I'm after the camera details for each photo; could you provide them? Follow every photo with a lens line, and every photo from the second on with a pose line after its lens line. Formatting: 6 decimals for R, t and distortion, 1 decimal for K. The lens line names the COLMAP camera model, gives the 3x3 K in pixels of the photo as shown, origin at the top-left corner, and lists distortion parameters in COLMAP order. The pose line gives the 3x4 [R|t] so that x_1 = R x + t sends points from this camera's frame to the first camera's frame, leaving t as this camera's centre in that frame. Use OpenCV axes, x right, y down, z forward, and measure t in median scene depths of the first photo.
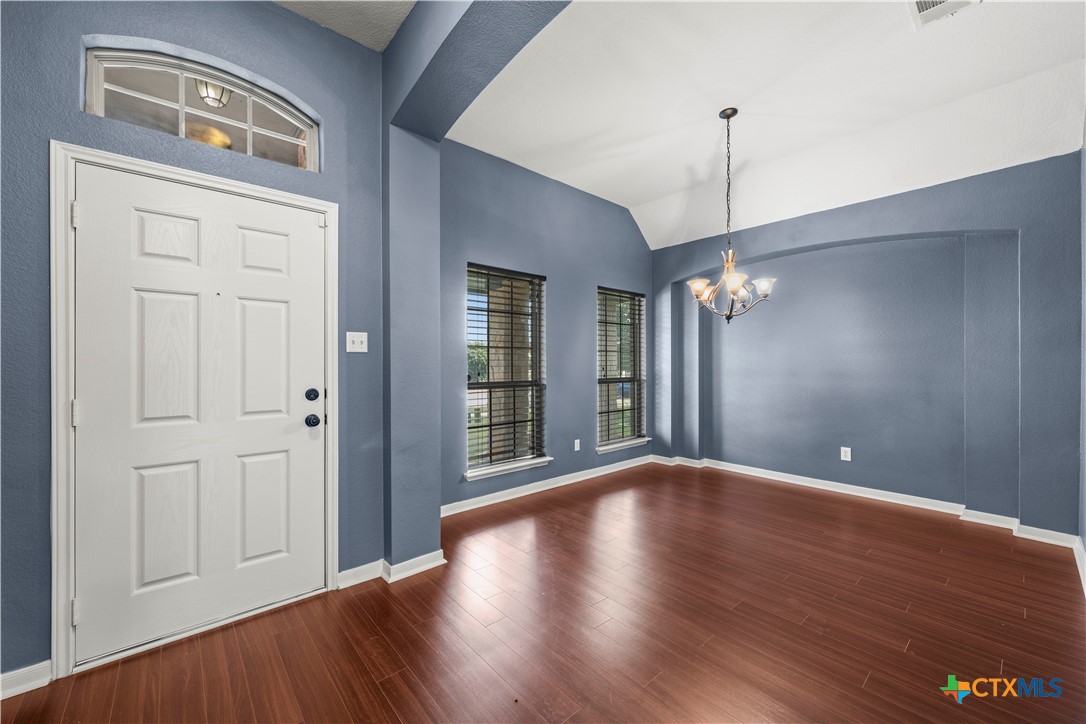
lens RADIAL K [[429.5, 0, 543.3], [0, 429.5, 360.9], [0, 0, 1]] dist [0.000279, -0.000740]
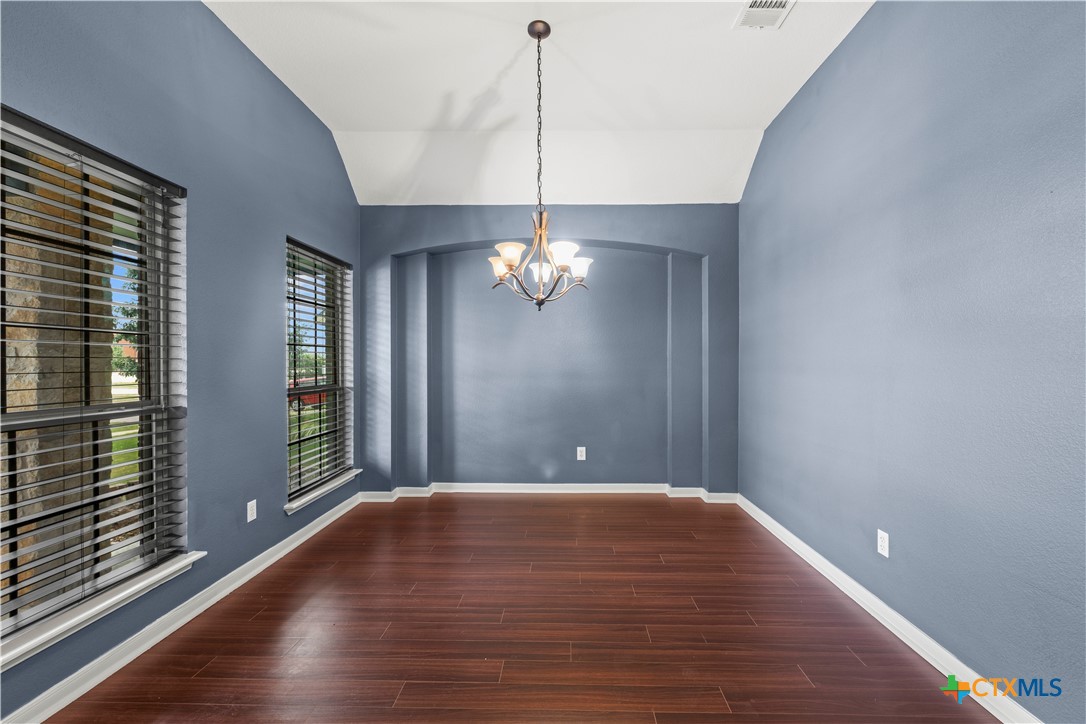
lens RADIAL K [[429.5, 0, 554.4], [0, 429.5, 361.4], [0, 0, 1]] dist [0.000279, -0.000740]
pose [[0.663754, 0.000042, 0.747951, -0.071896], [-0.002607, 0.999994, 0.002257, -0.000395], [-0.747947, -0.003448, 0.663750, 0.314291]]
